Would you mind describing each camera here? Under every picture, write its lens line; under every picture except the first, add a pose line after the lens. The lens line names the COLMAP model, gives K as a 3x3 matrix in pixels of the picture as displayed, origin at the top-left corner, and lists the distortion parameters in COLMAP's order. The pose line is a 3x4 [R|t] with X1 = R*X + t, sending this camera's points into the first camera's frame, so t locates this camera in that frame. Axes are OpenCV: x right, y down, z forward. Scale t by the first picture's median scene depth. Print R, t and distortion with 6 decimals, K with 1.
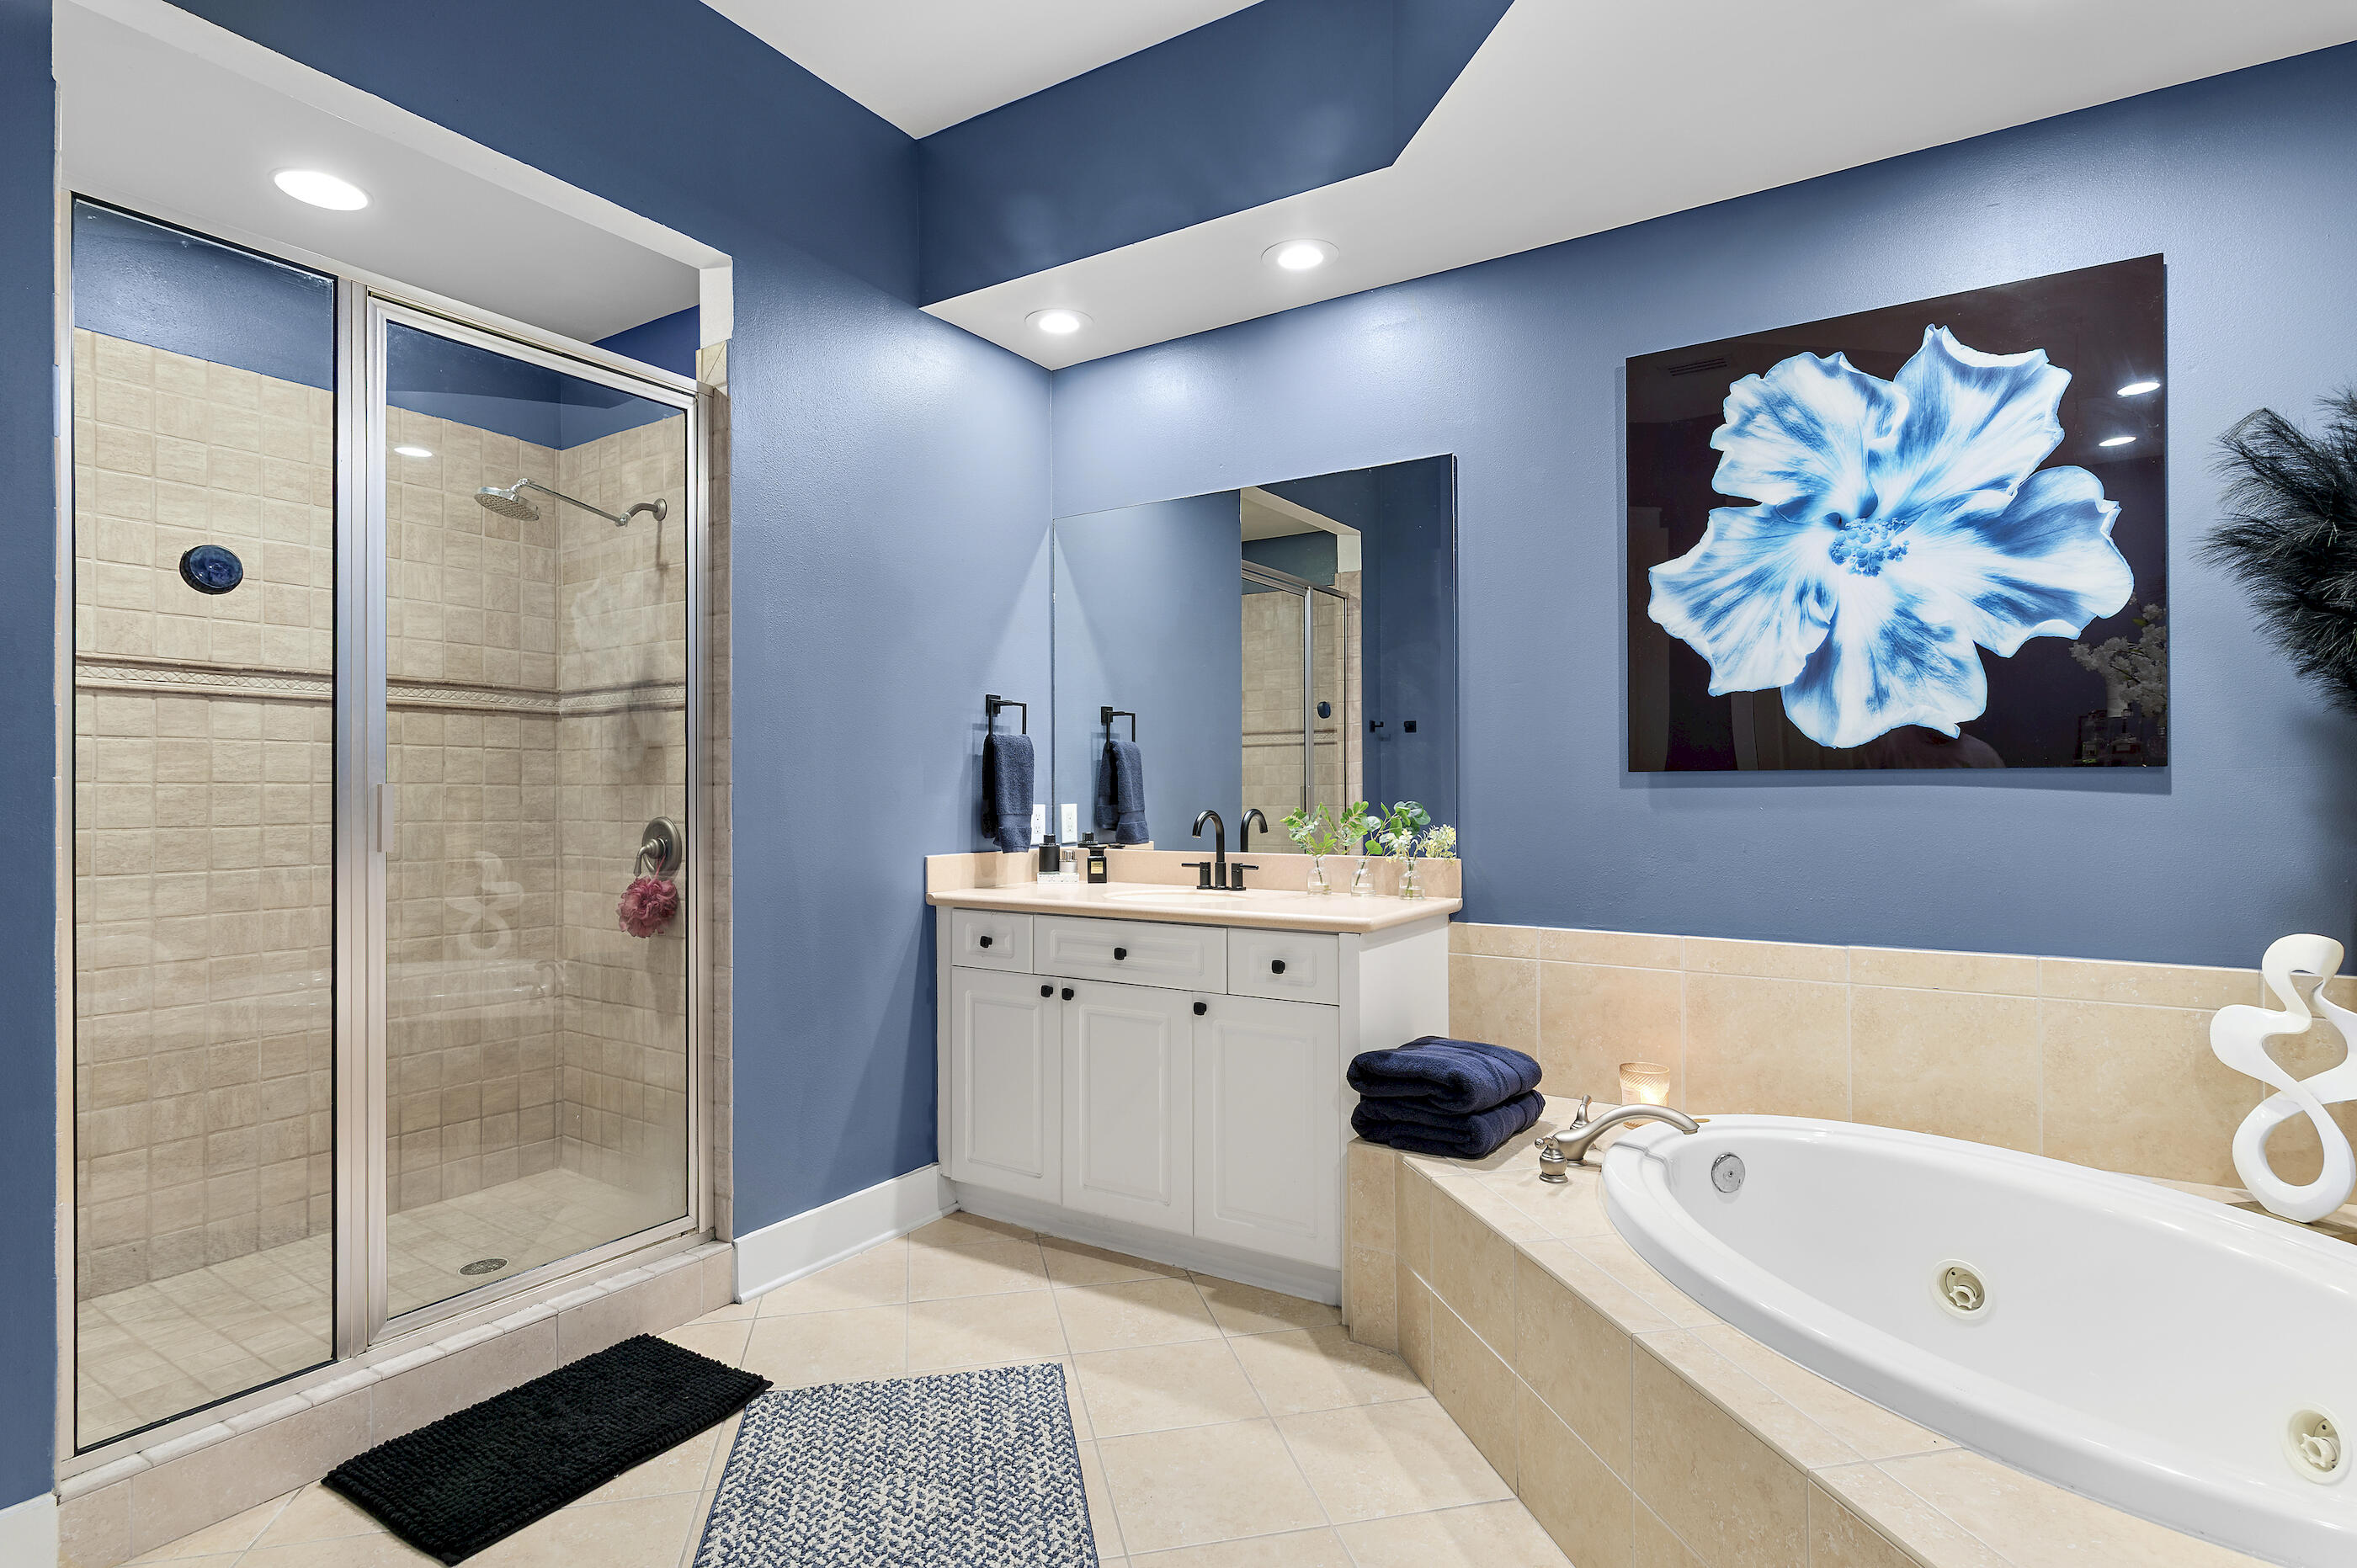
lens RADIAL K [[1156.4, 0, 1174.2], [0, 1156.4, 778.6], [0, 0, 1]] dist [0.000139, -0.001556]
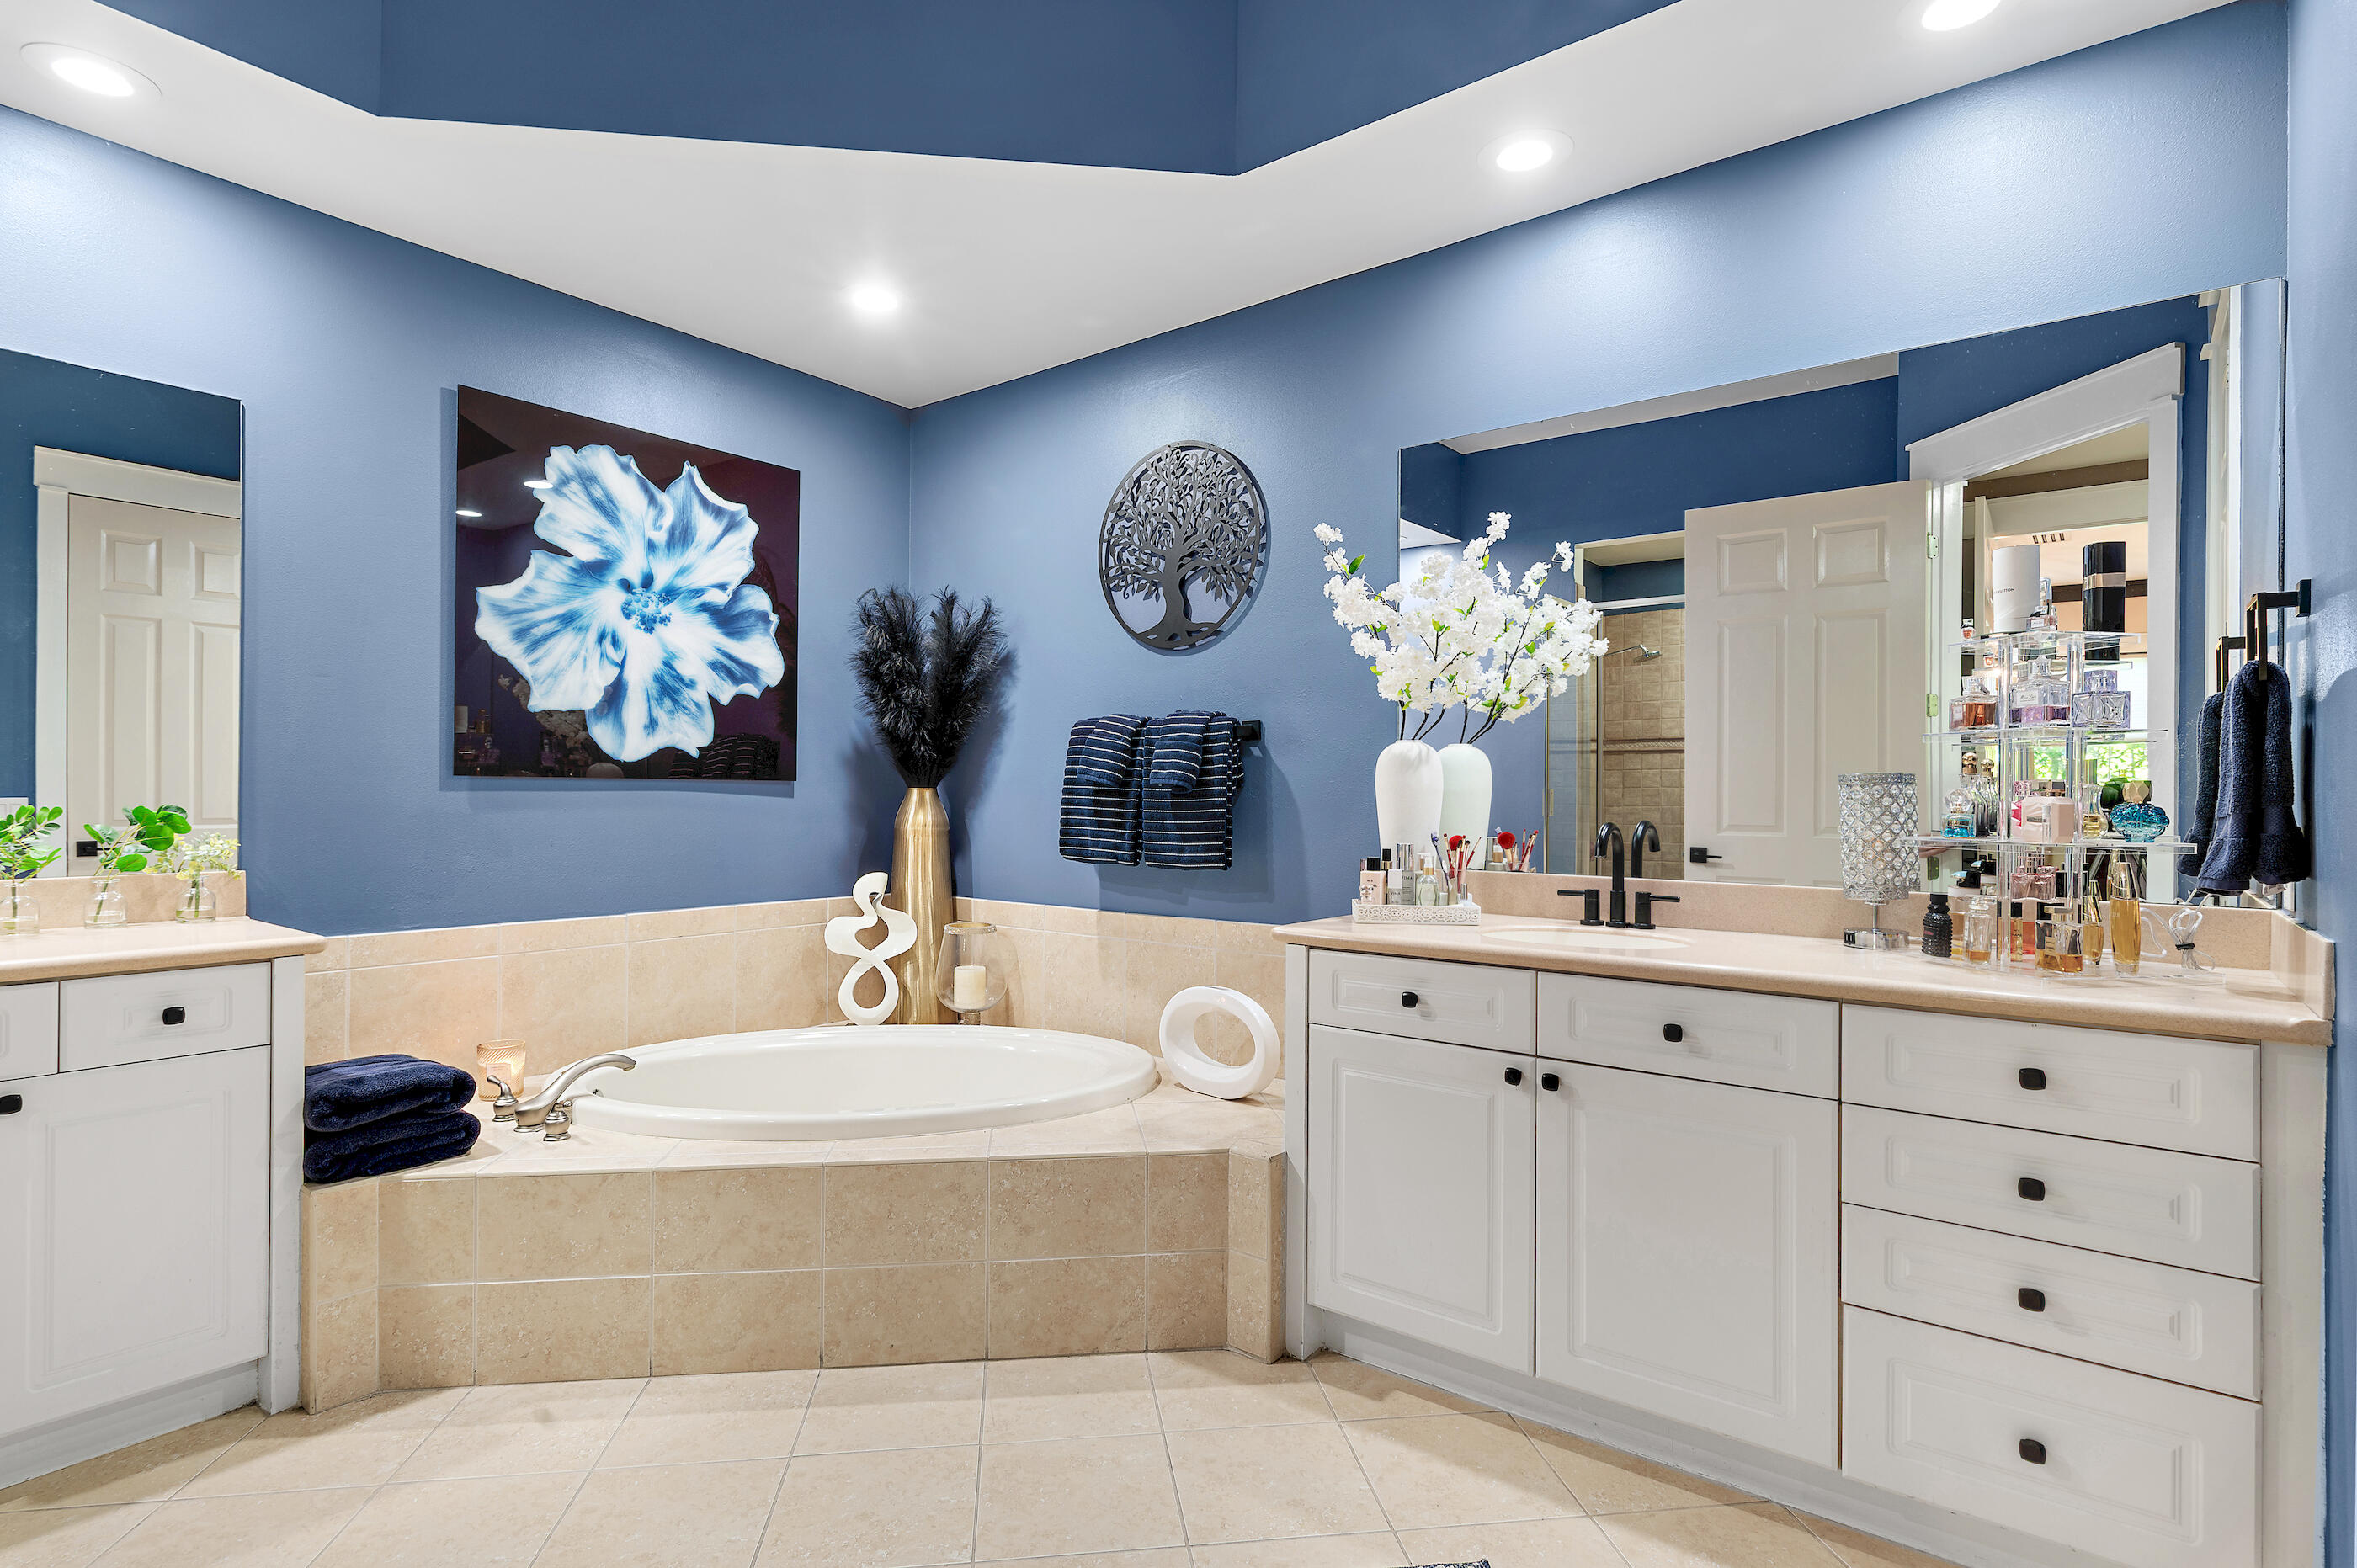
lens RADIAL K [[1156.4, 0, 1170.7], [0, 1156.4, 795.0], [0, 0, 1]] dist [0.000139, -0.001556]
pose [[0.099702, 0.003964, 0.995009, -0.664472], [-0.015615, 0.999875, -0.002419, 0.004782], [-0.994895, -0.015296, 0.099752, 0.268632]]
